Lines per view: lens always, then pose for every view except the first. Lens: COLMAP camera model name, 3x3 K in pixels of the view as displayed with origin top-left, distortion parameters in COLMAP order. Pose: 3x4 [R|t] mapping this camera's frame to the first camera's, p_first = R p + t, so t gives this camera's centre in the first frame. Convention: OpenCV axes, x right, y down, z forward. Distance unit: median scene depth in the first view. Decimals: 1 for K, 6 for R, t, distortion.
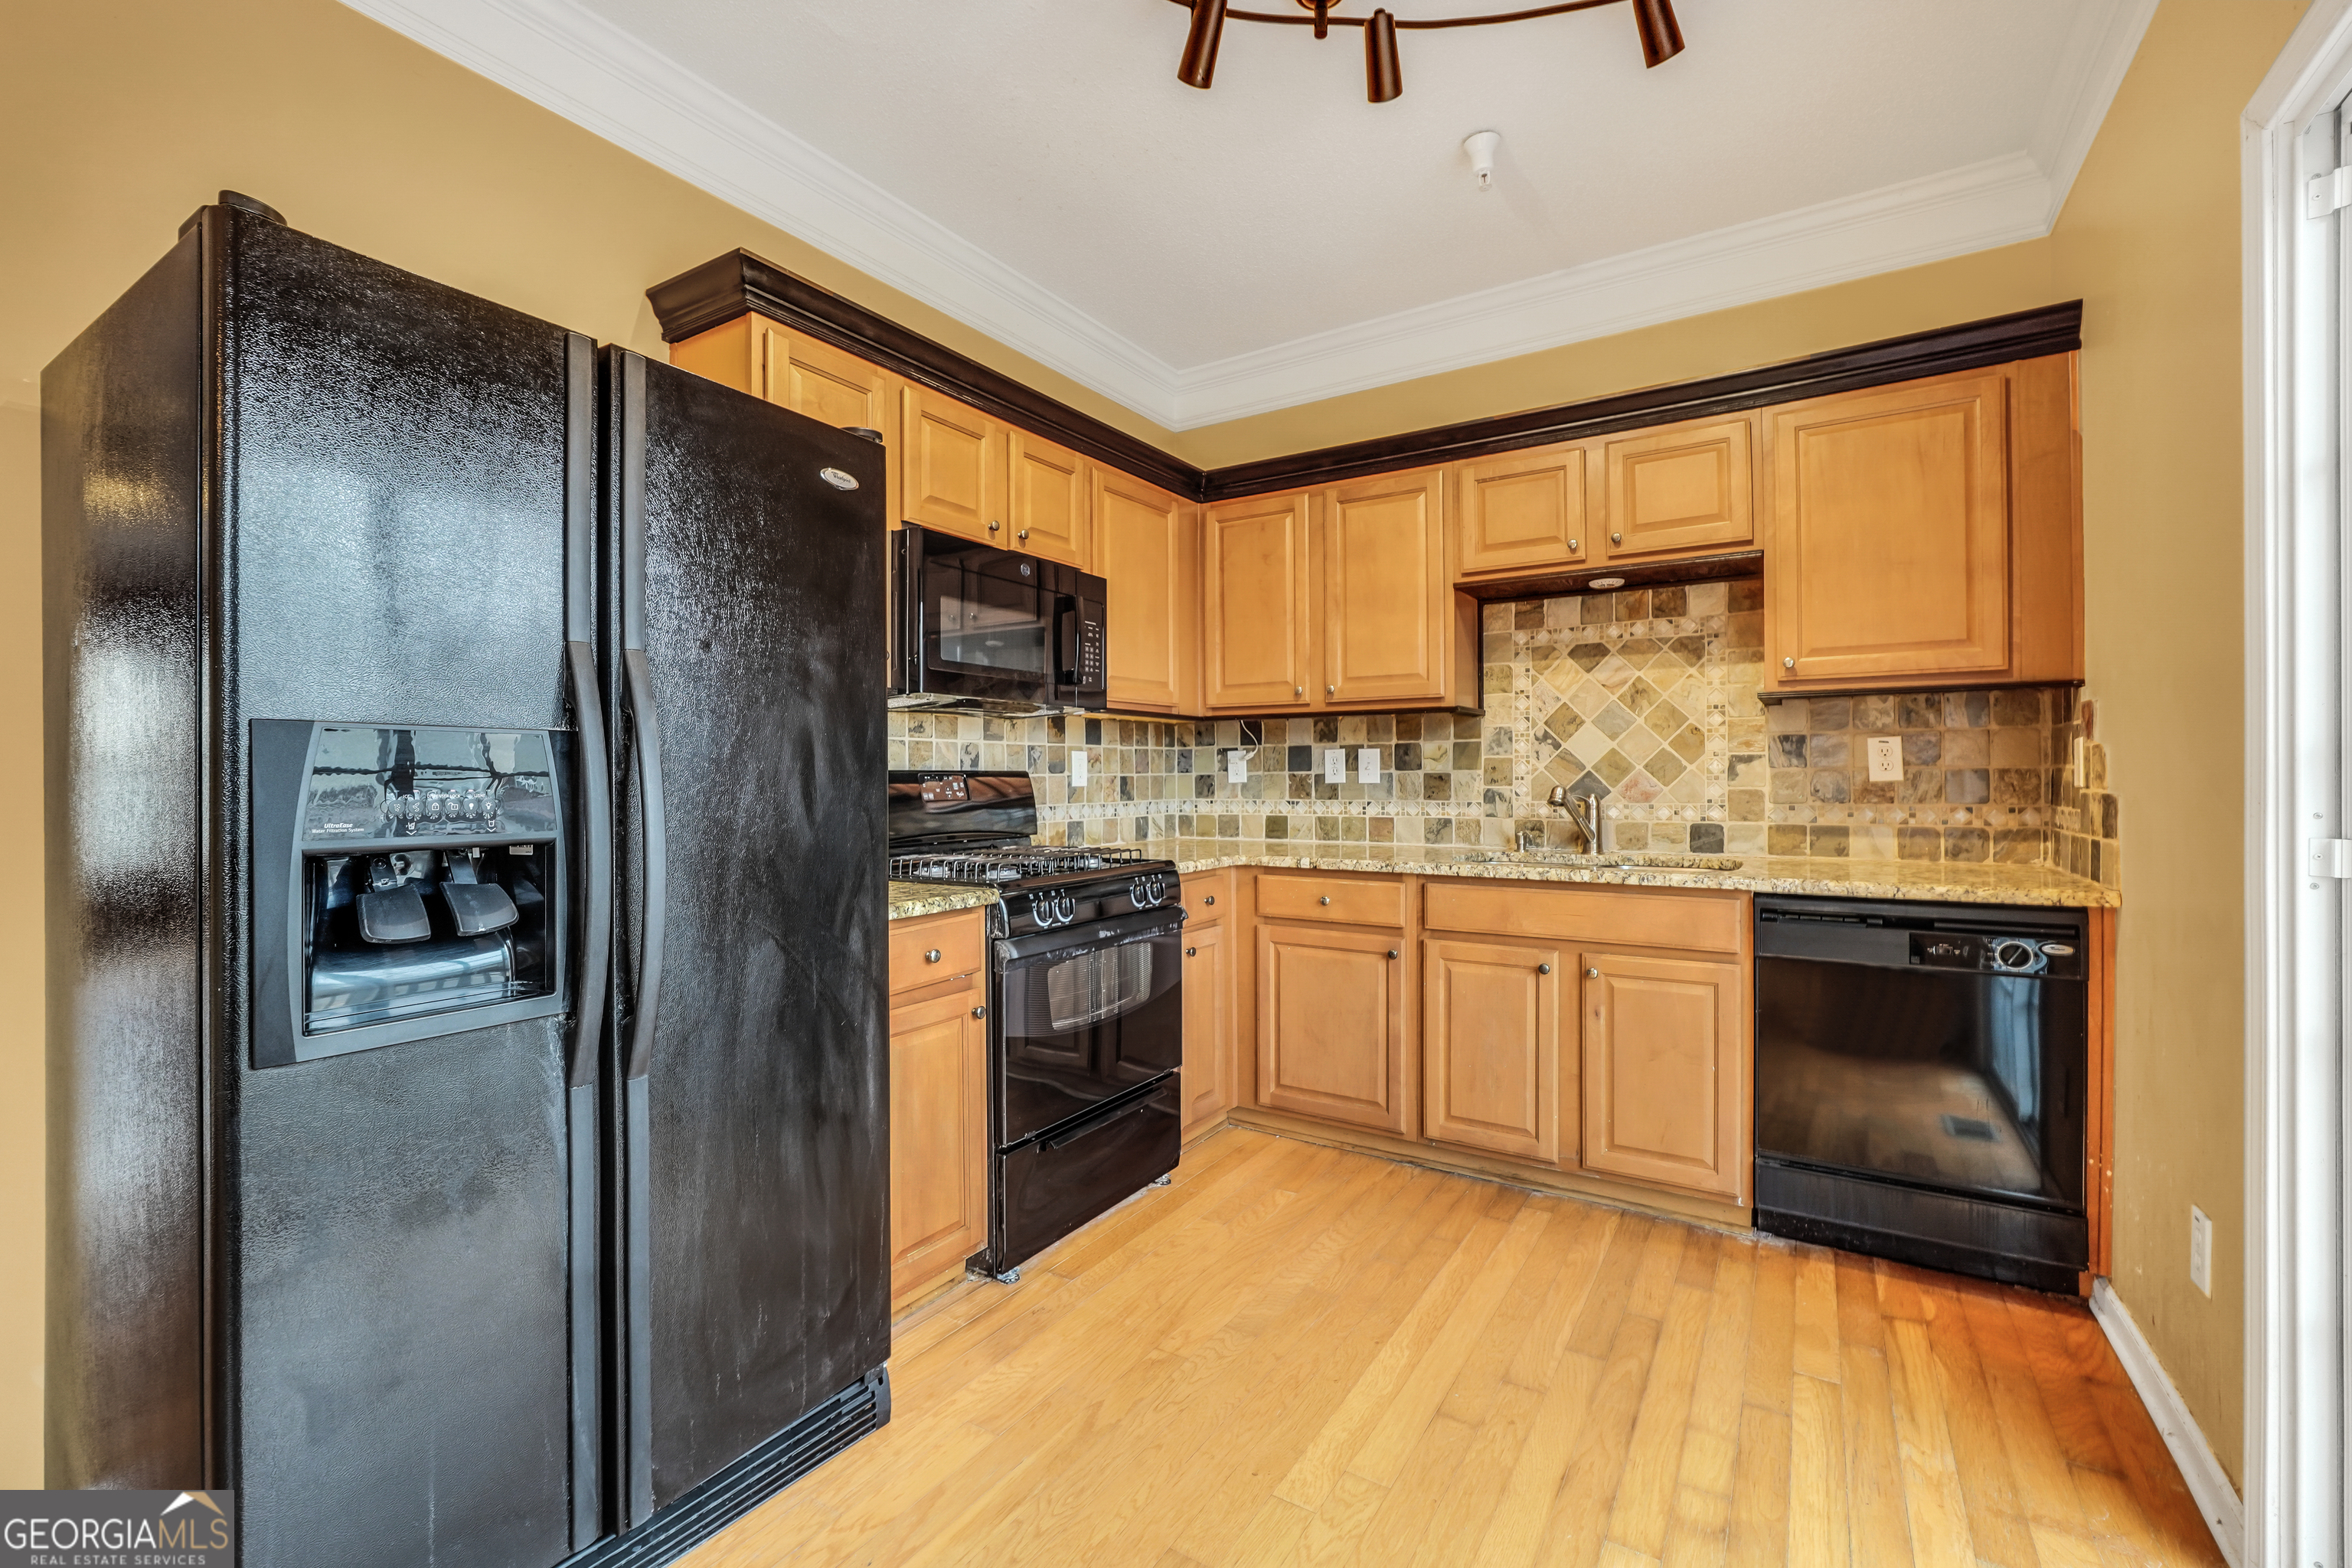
lens RADIAL K [[1006.8, 0, 1166.3], [0, 1006.8, 778.5], [0, 0, 1]] dist [-0.020131, 0.005574]
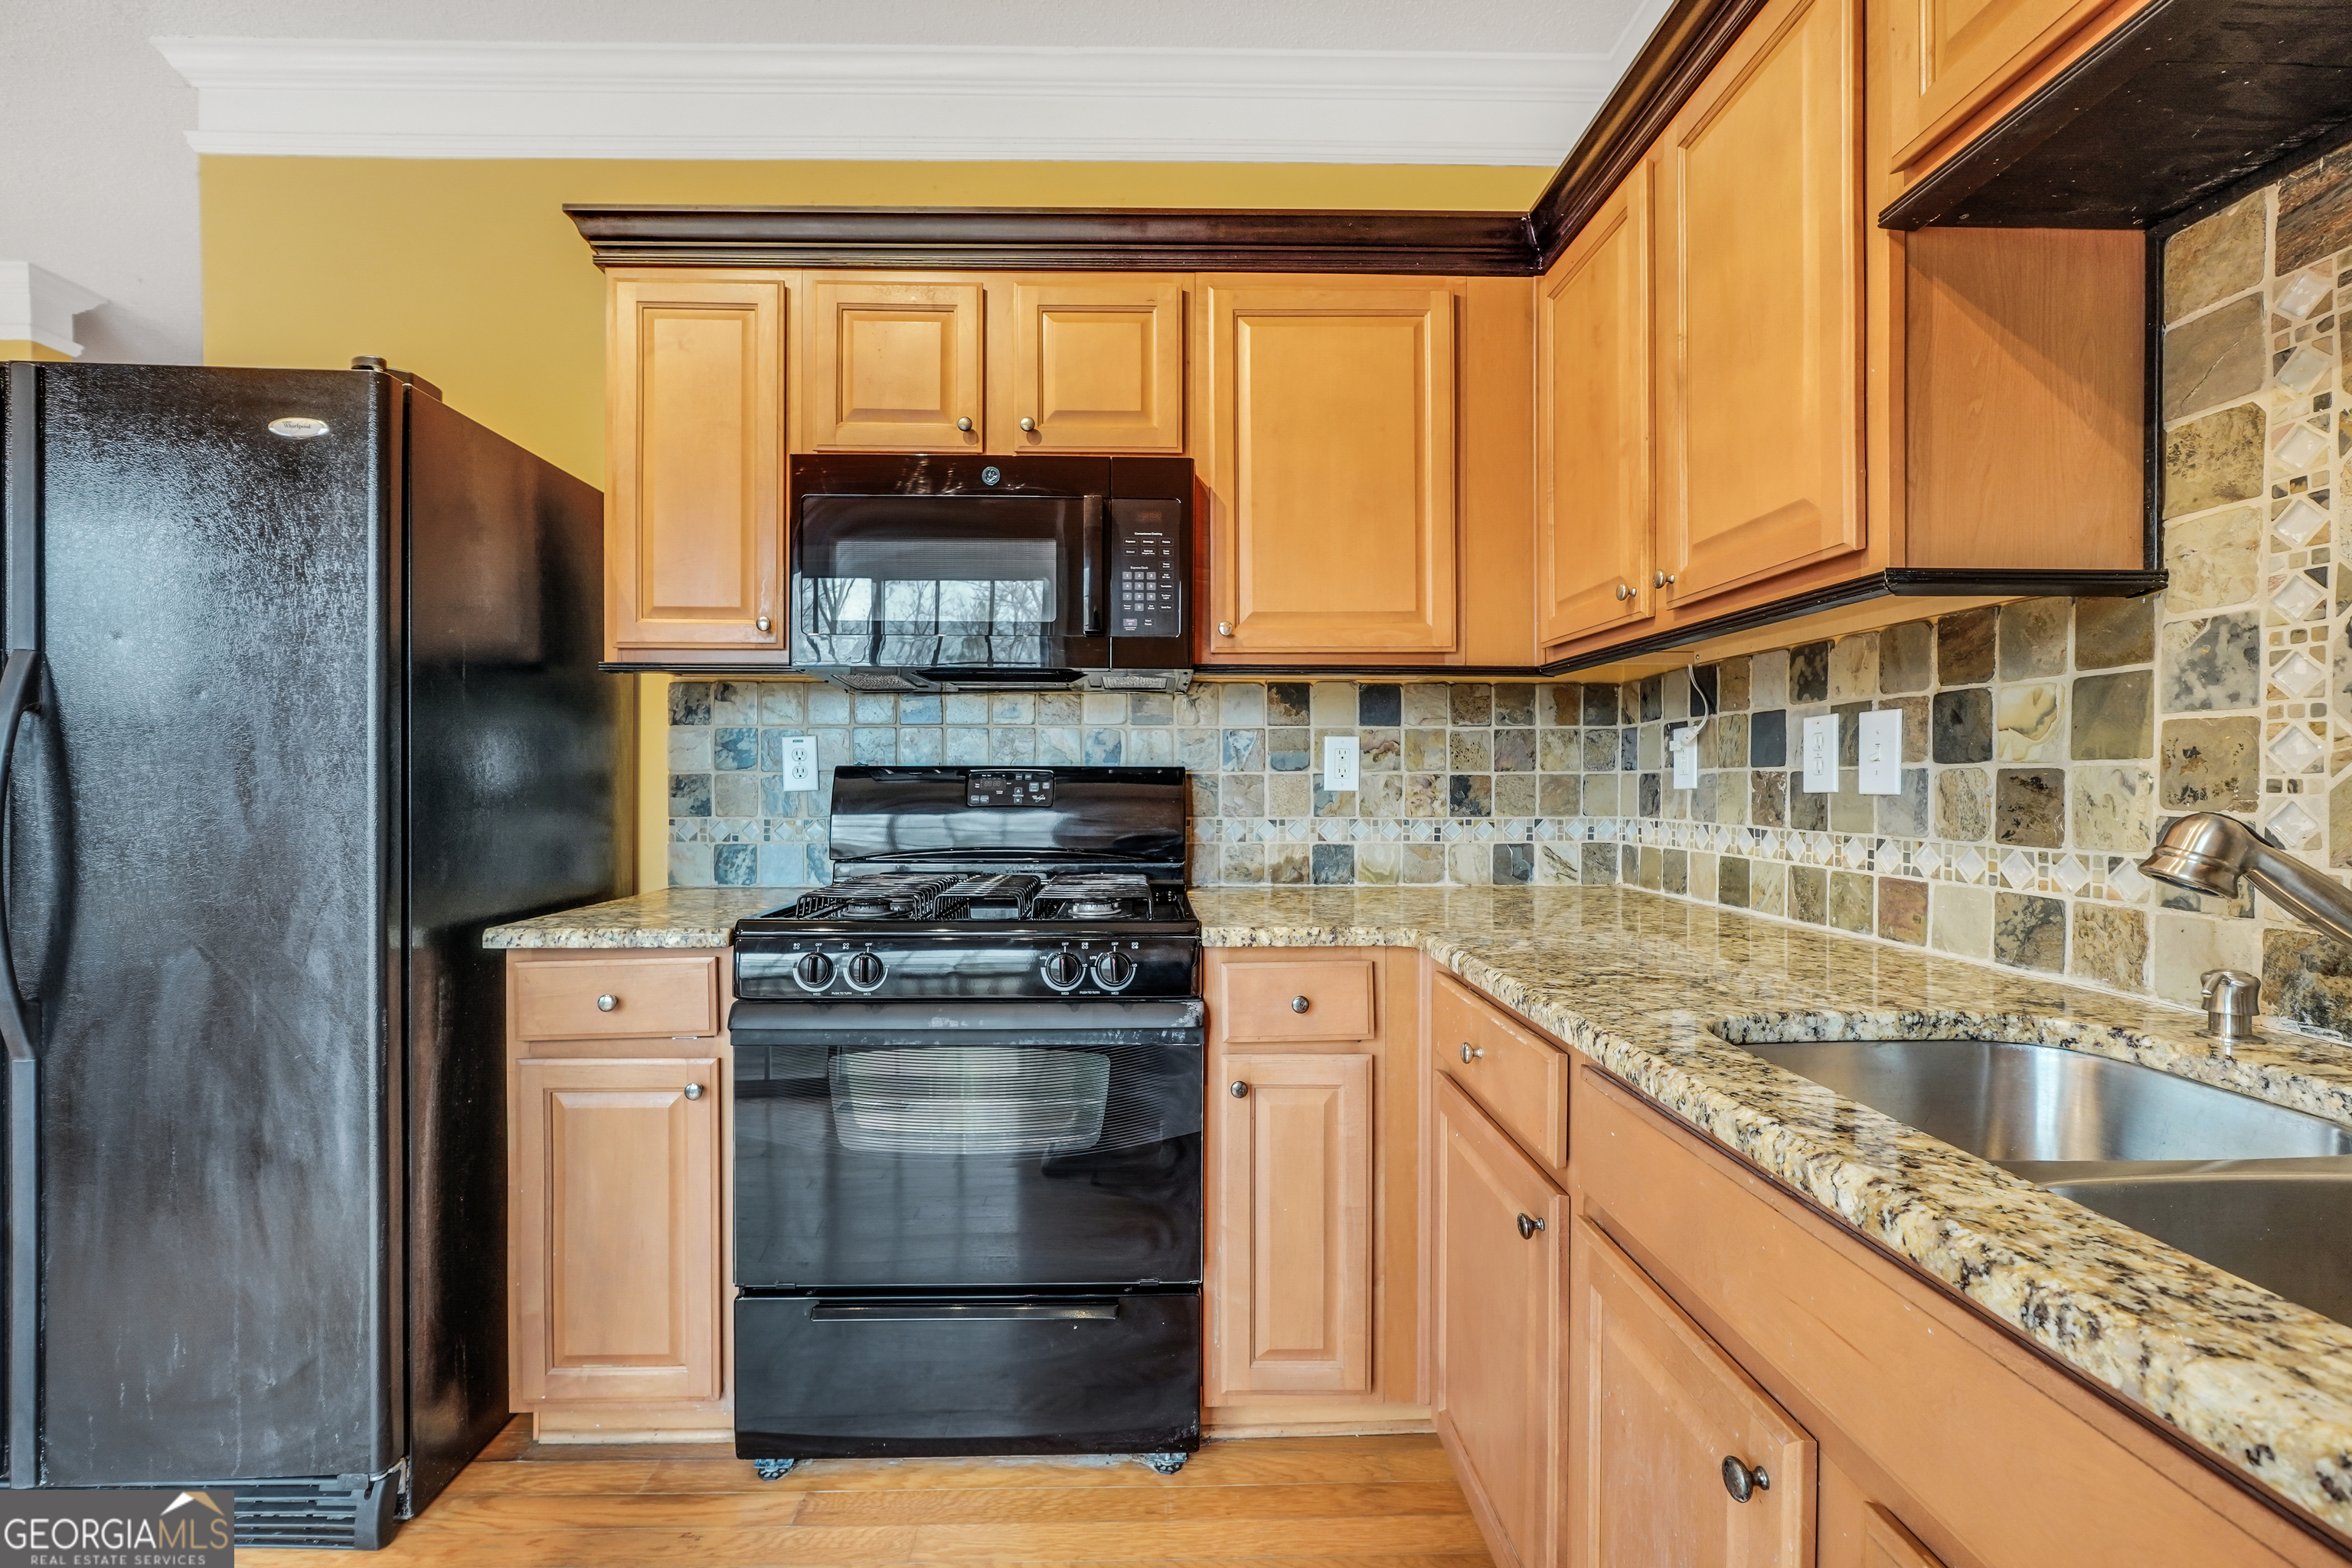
lens RADIAL K [[1016.6, 0, 1168.0], [0, 1016.6, 788.8], [0, 0, 1]] dist [-0.019215, 0.007041]
pose [[0.560957, 0.013868, -0.827729, 0.480870], [-0.005043, 0.999898, 0.013335, -0.001901], [0.827829, -0.003306, 0.560970, 0.669688]]
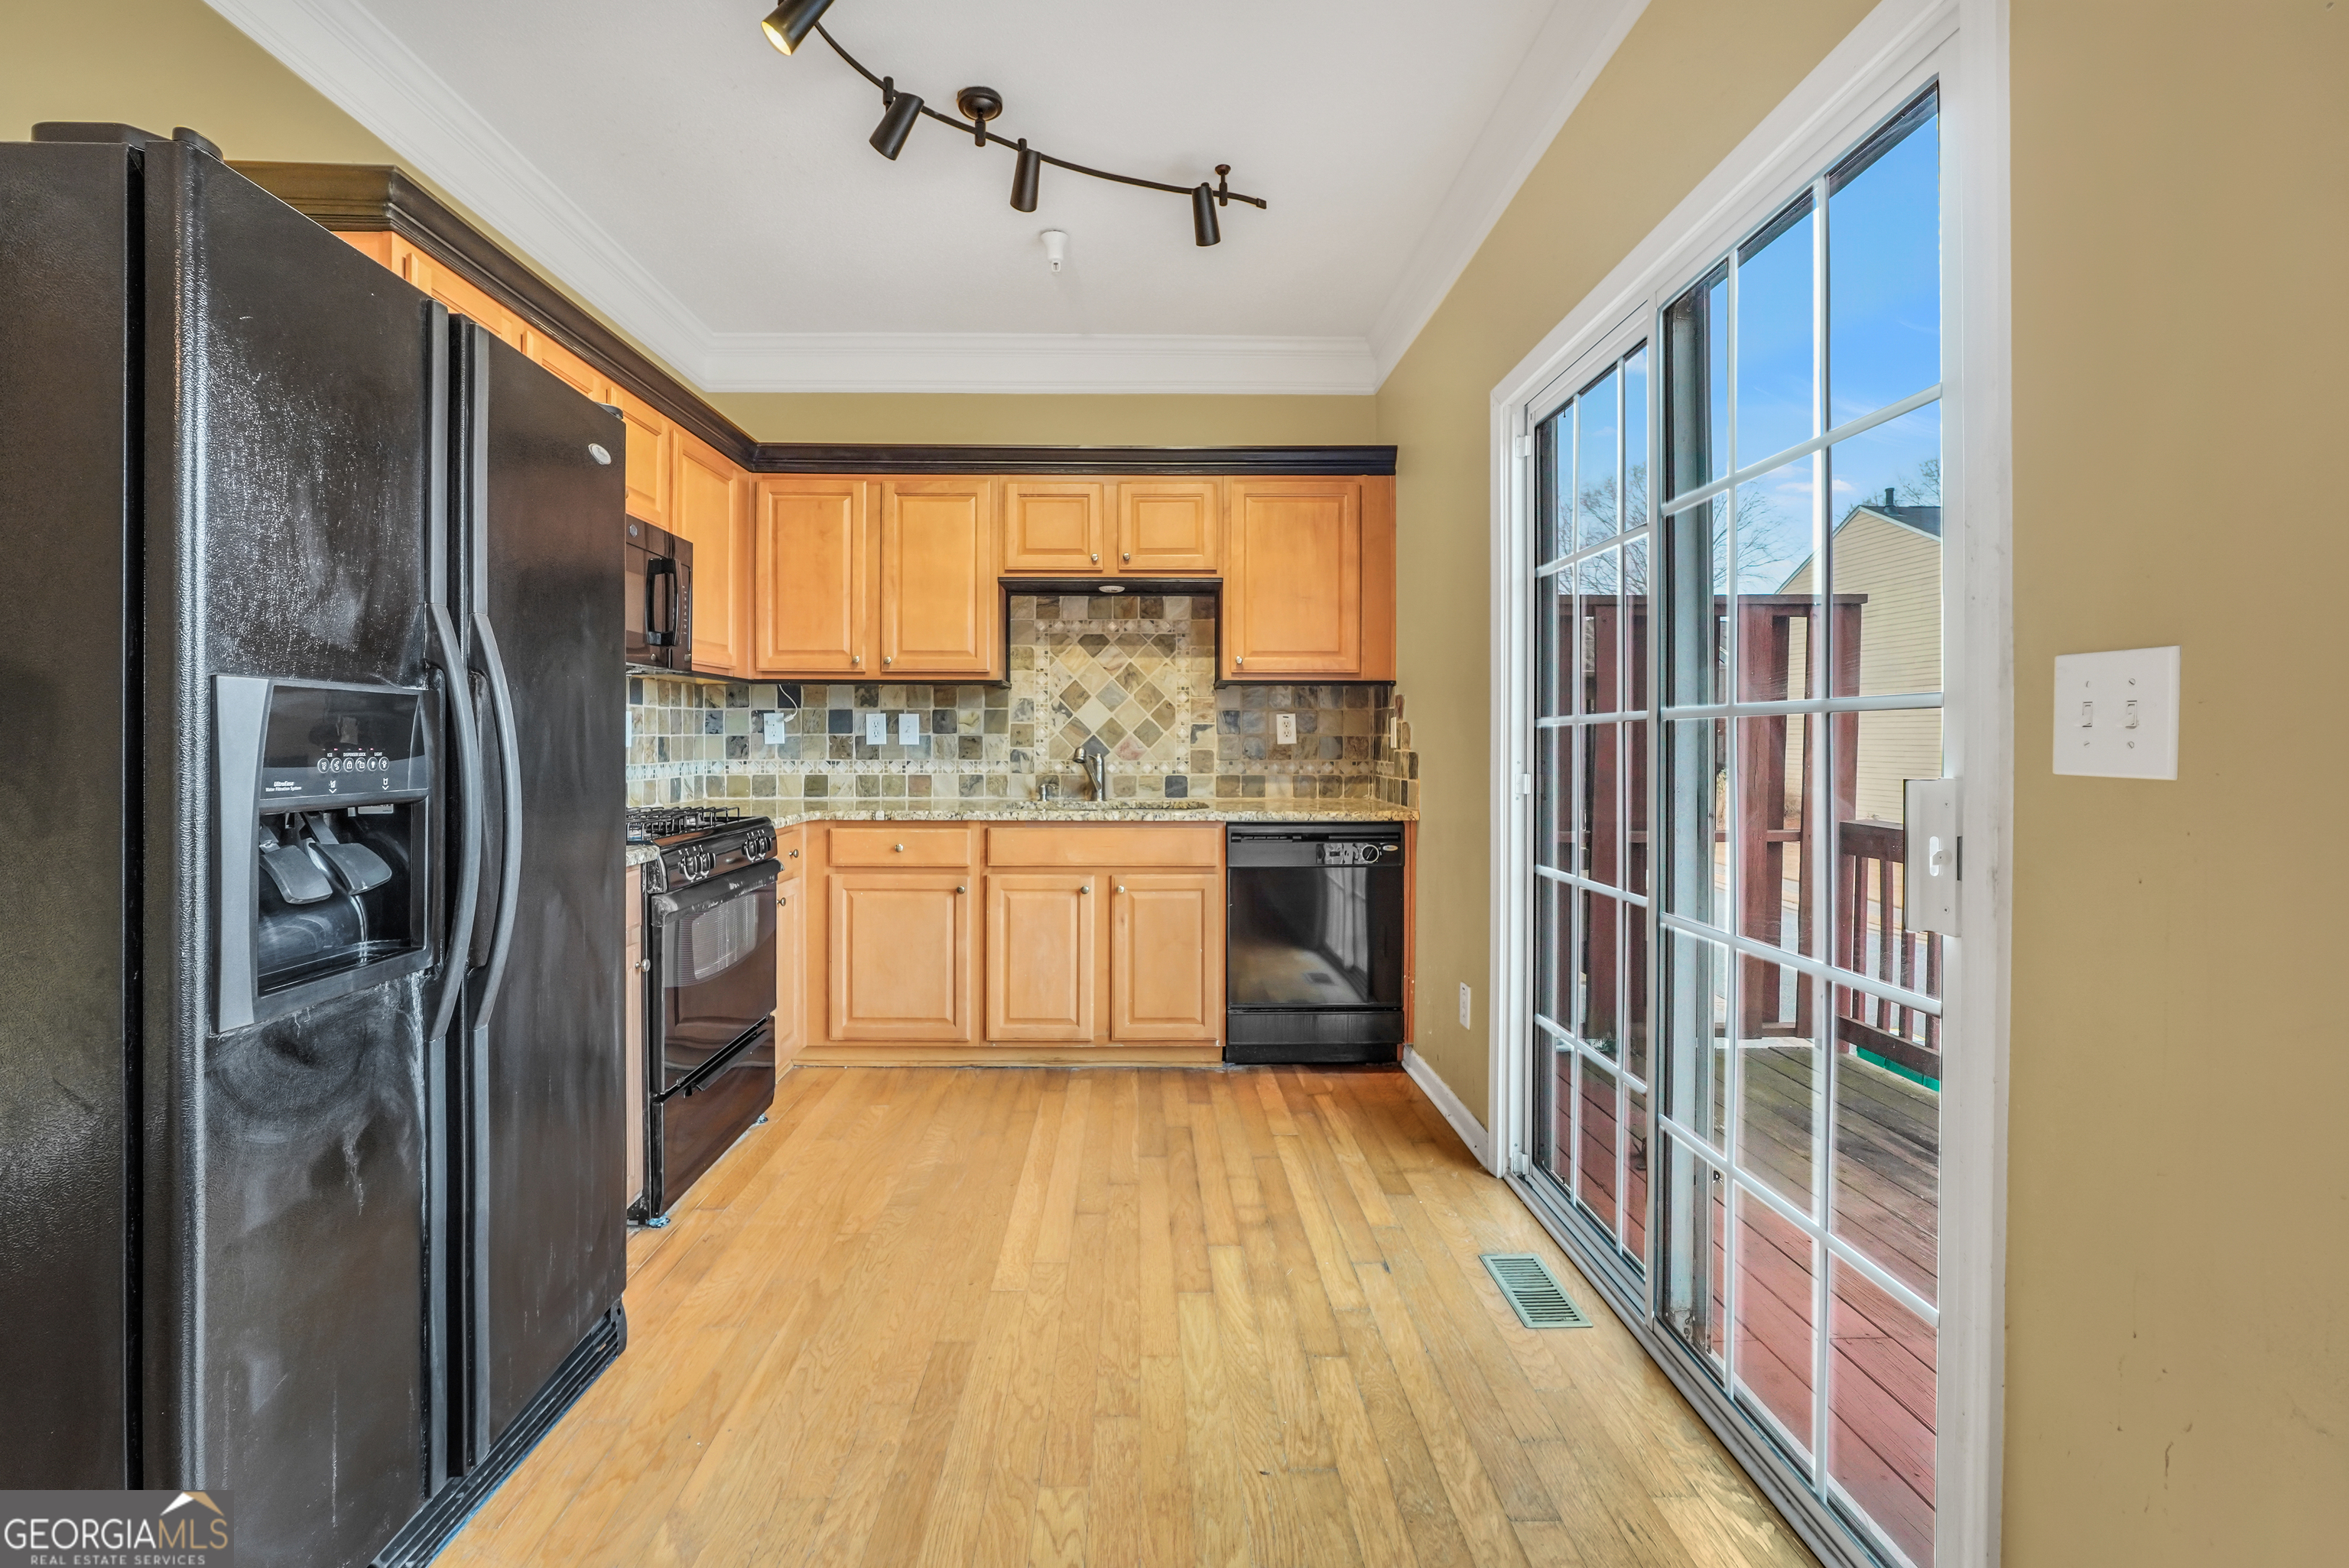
lens RADIAL K [[1022.0, 0, 1166.1], [0, 1022.0, 738.2], [0, 0, 1]] dist [-0.020555, 0.000153]
pose [[0.825664, 0.006103, 0.564129, -0.256747], [-0.004915, 0.999981, -0.003624, 0.000324], [-0.564140, 0.000219, 0.825679, -0.125882]]
